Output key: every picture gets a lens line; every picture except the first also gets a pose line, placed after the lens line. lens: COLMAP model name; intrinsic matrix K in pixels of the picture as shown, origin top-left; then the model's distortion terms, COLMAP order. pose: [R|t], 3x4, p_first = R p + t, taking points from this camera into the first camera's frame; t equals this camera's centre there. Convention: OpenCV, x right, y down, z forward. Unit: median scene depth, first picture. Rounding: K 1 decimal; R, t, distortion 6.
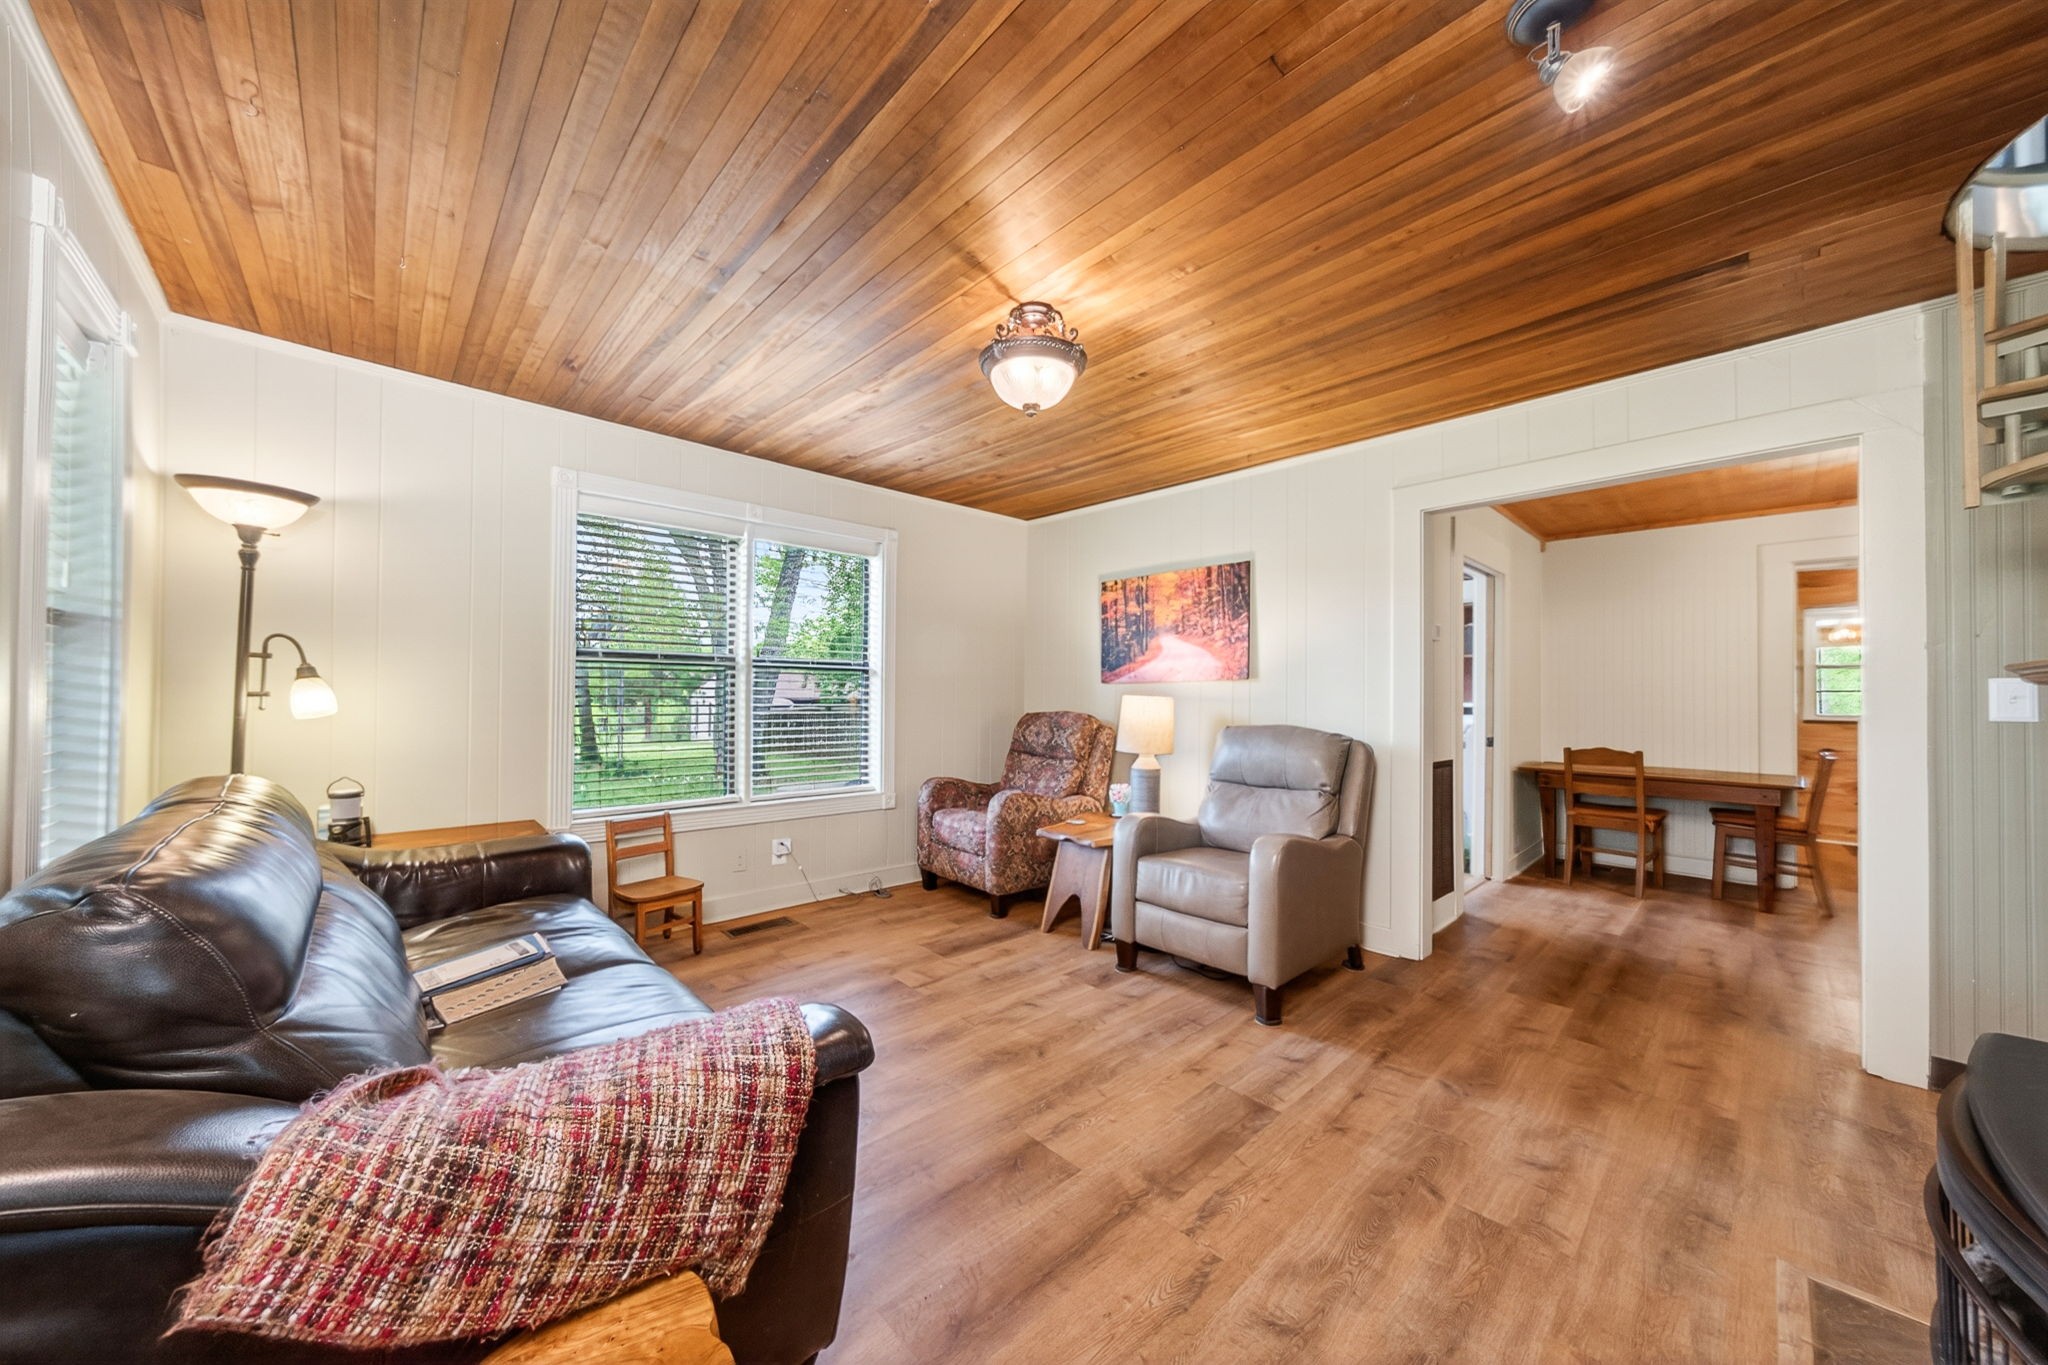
lens RADIAL K [[700.3, 0, 1009.1], [0, 700.3, 688.8], [0, 0, 1]] dist [-0.000571, 0.000432]
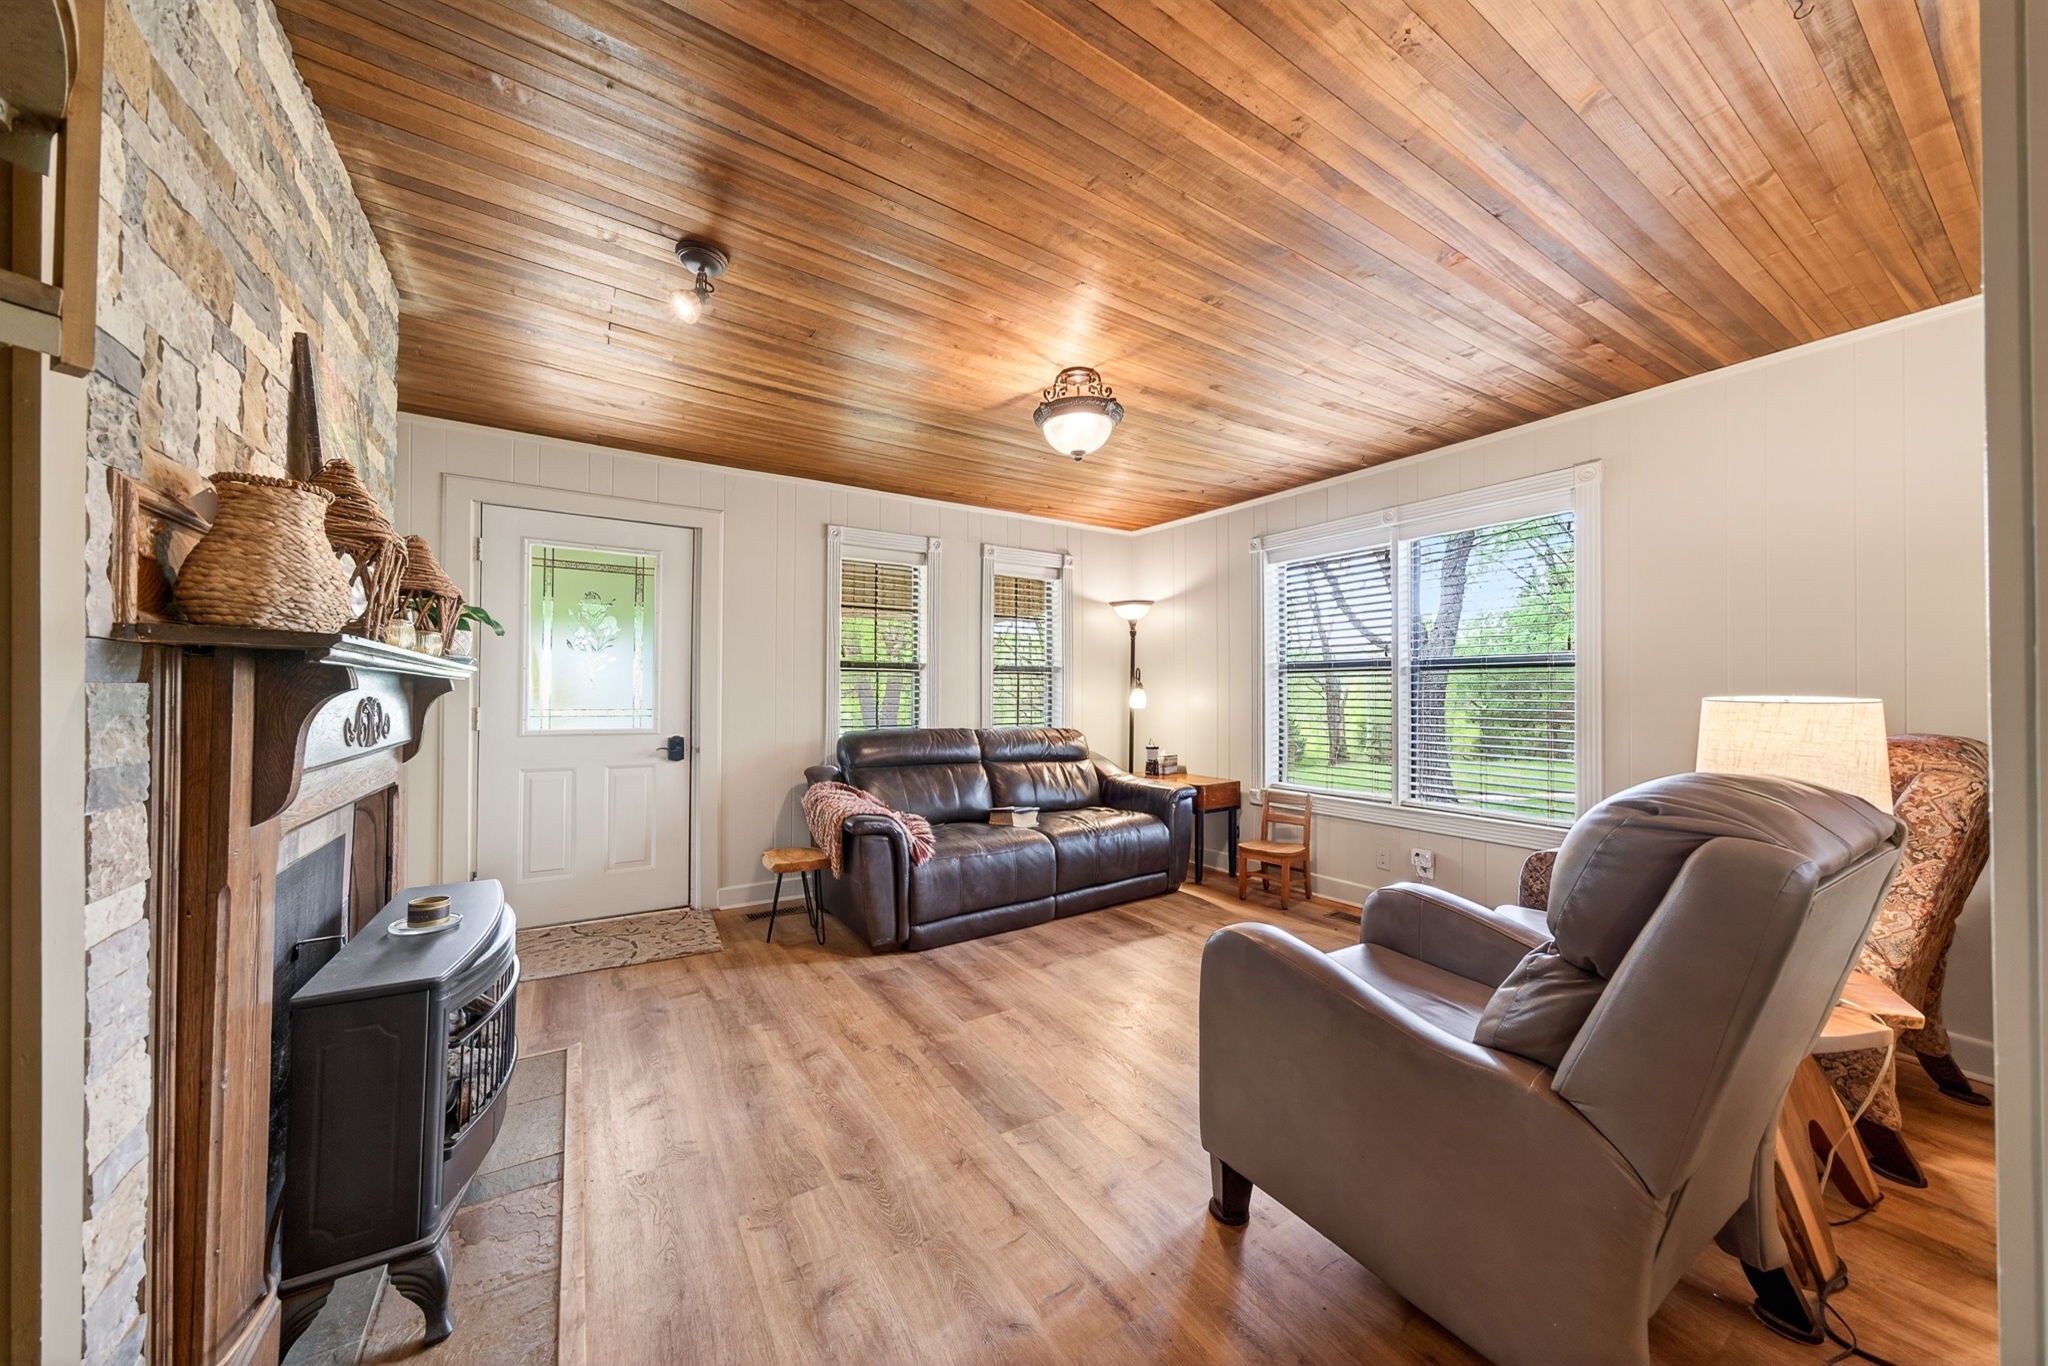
lens RADIAL K [[700.3, 0, 1007.7], [0, 700.3, 686.6], [0, 0, 1]] dist [-0.000571, 0.000432]
pose [[-0.187531, -0.017372, -0.982105, 1.383813], [-0.000179, 0.999844, -0.017651, 0.020421], [0.982259, -0.003134, -0.187505, 1.243143]]
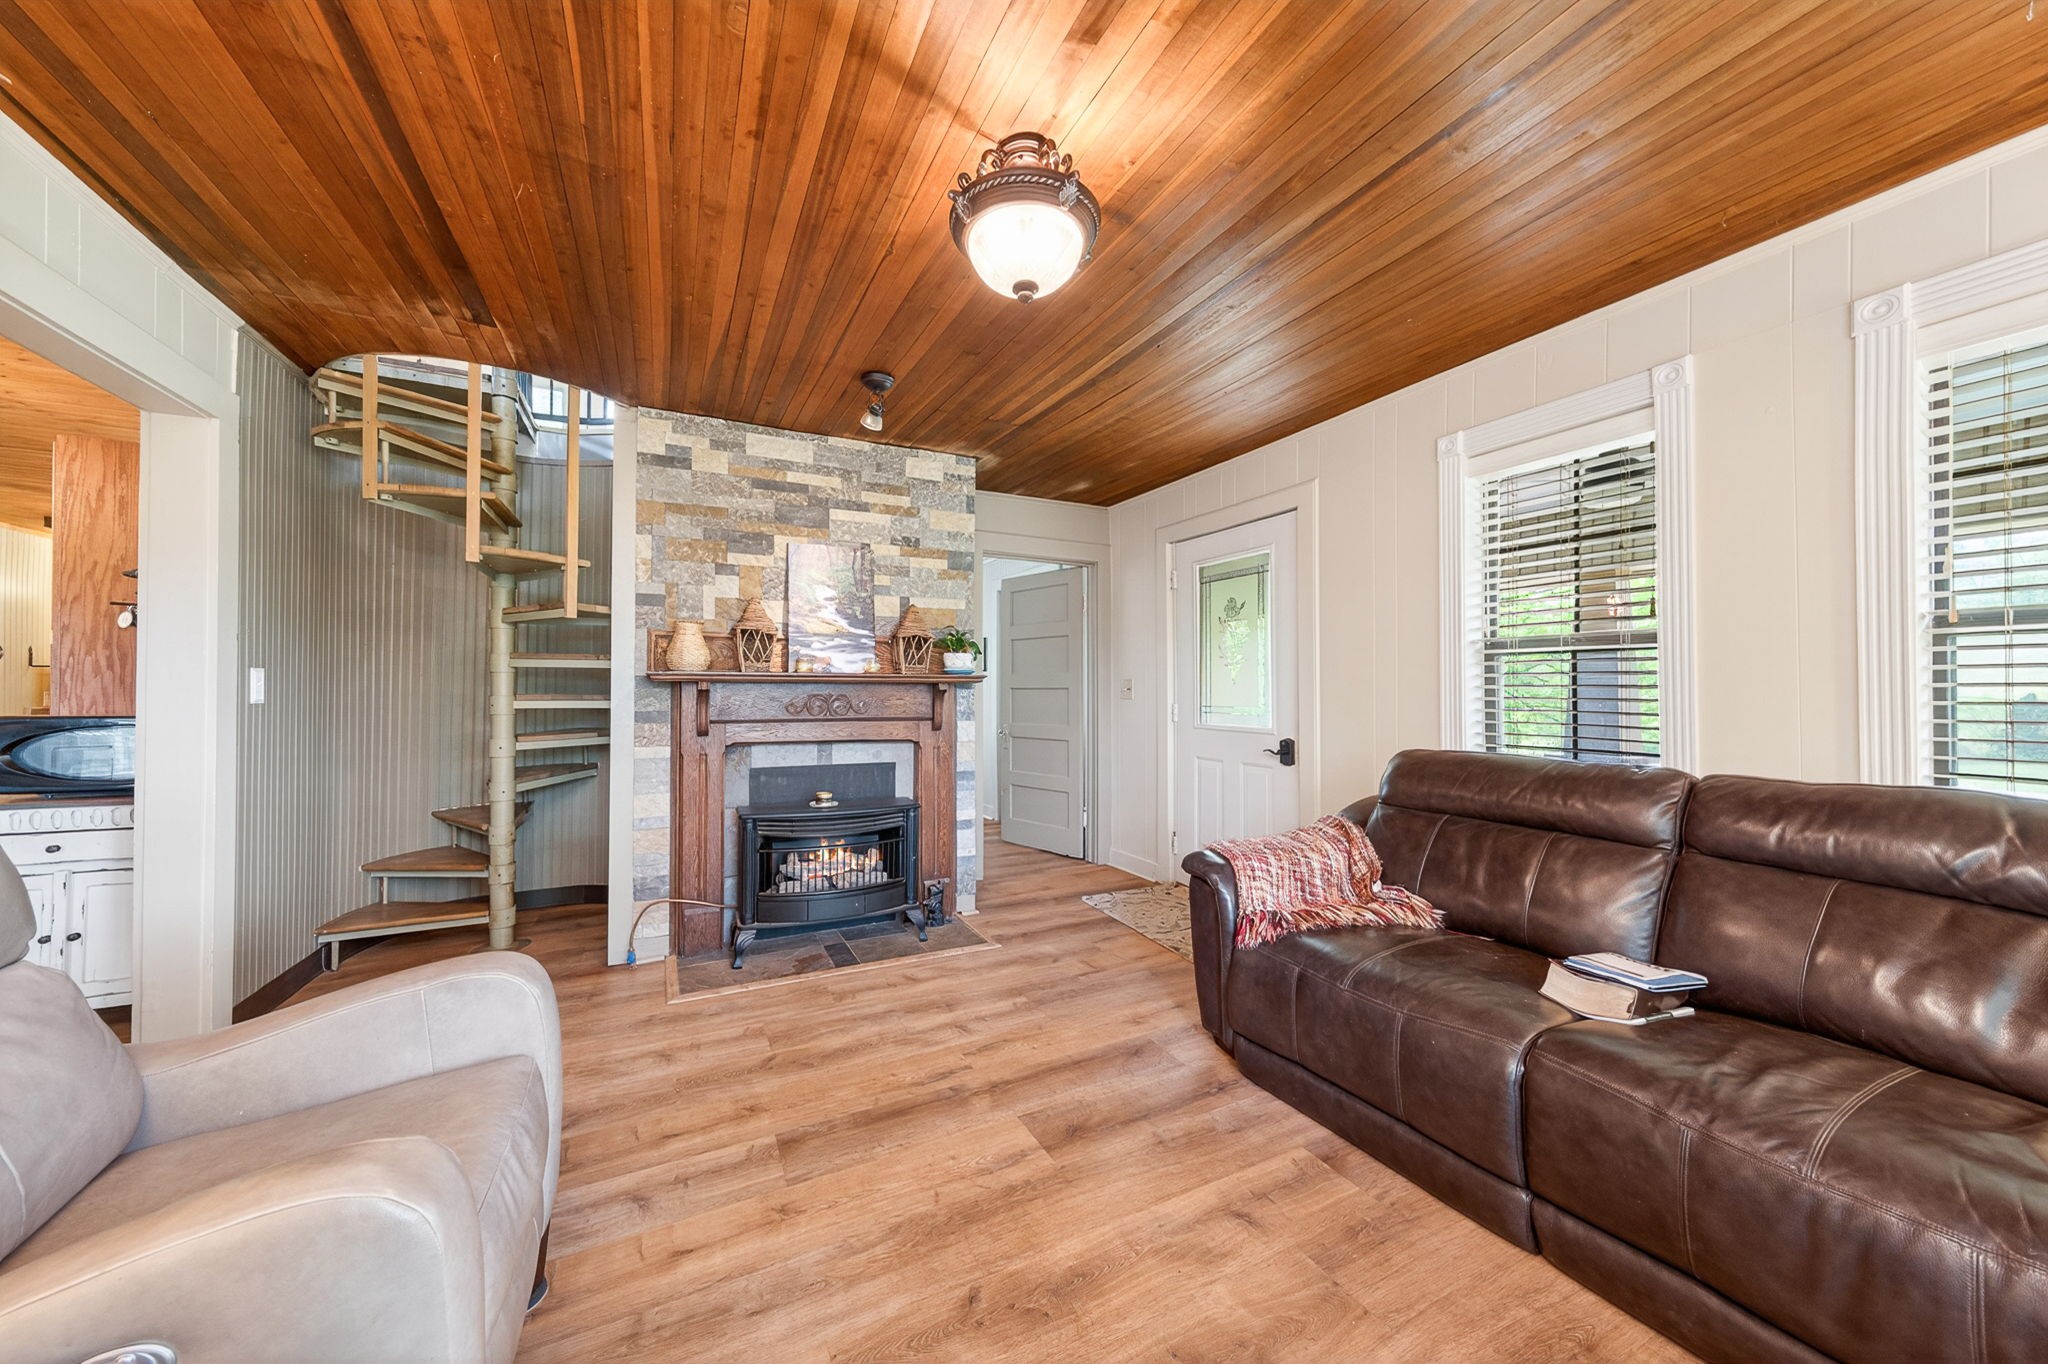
lens RADIAL K [[700.3, 0, 1017.9], [0, 700.3, 681.8], [0, 0, 1]] dist [-0.000571, 0.000432]
pose [[-0.960866, -0.003344, 0.276992, -0.185232], [-0.009365, 0.999748, -0.020416, 0.019939], [-0.276854, -0.022211, -0.960655, 1.901624]]
